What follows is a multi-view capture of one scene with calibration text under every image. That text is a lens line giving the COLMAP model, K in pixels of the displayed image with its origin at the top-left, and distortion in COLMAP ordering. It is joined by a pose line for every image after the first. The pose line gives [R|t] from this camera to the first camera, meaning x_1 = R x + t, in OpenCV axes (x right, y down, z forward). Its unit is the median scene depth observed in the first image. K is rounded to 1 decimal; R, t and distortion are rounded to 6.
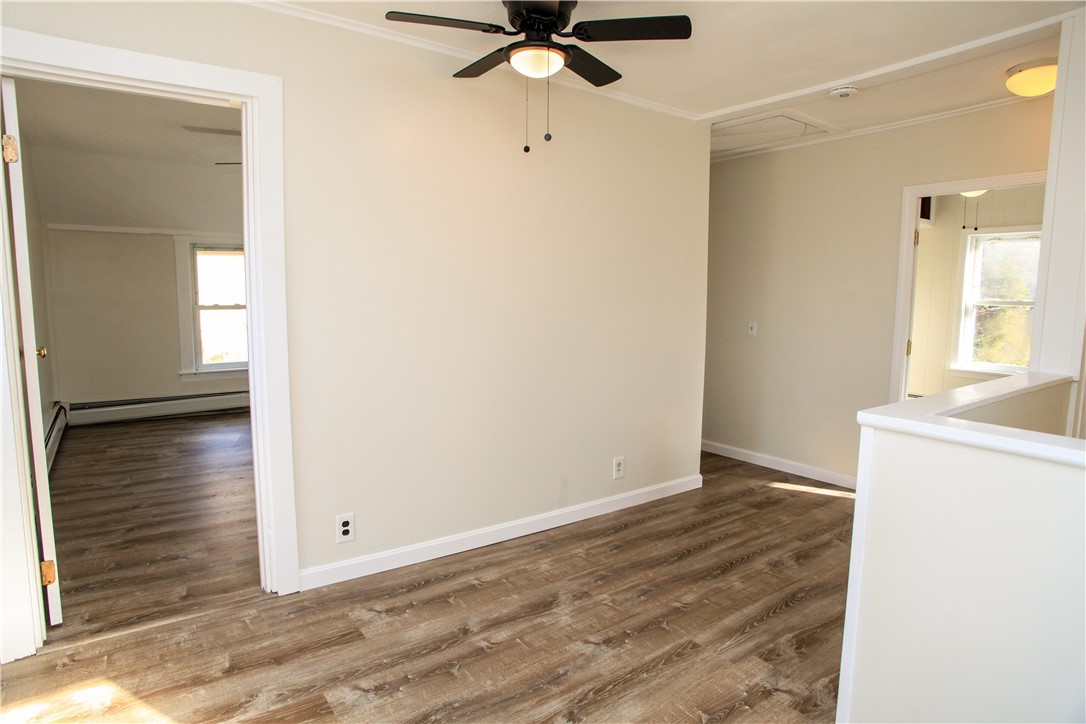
lens RADIAL K [[628.6, 0, 538.9], [0, 628.6, 362.3], [0, 0, 1]] dist [-0.023784, -0.000479]
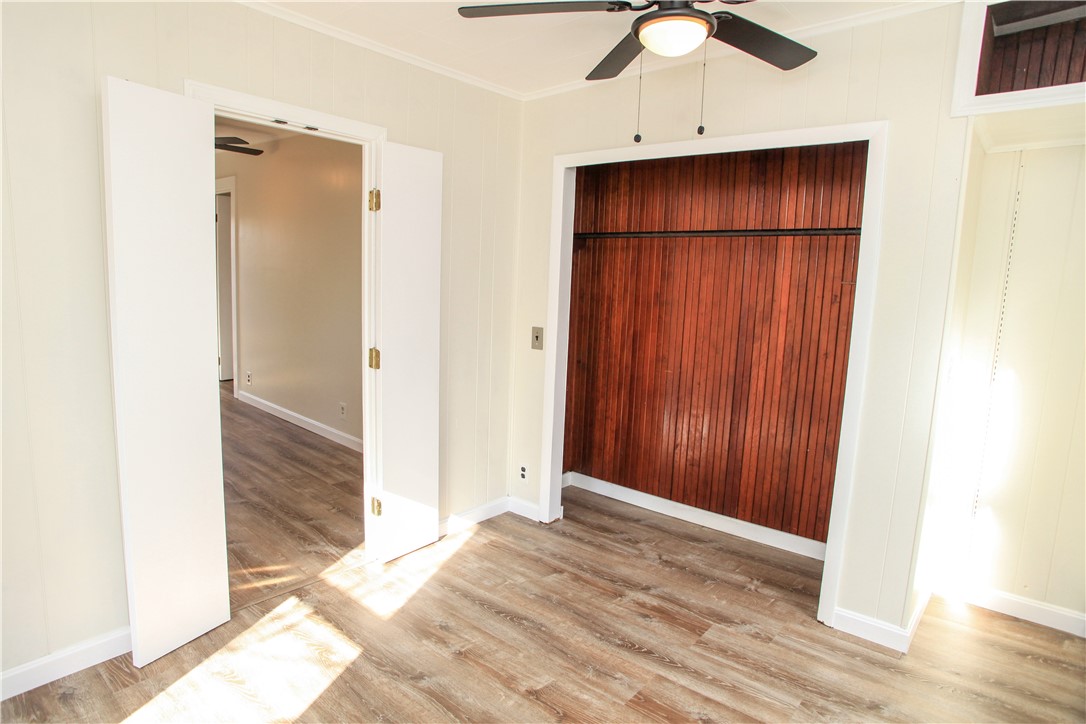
lens RADIAL K [[628.6, 0, 538.9], [0, 628.6, 362.3], [0, 0, 1]] dist [-0.023784, -0.000479]
pose [[0.159672, 0.133541, -0.978096, 1.475545], [-0.157197, 0.981605, 0.108358, -0.136061], [0.974574, 0.136452, 0.177727, 1.186432]]
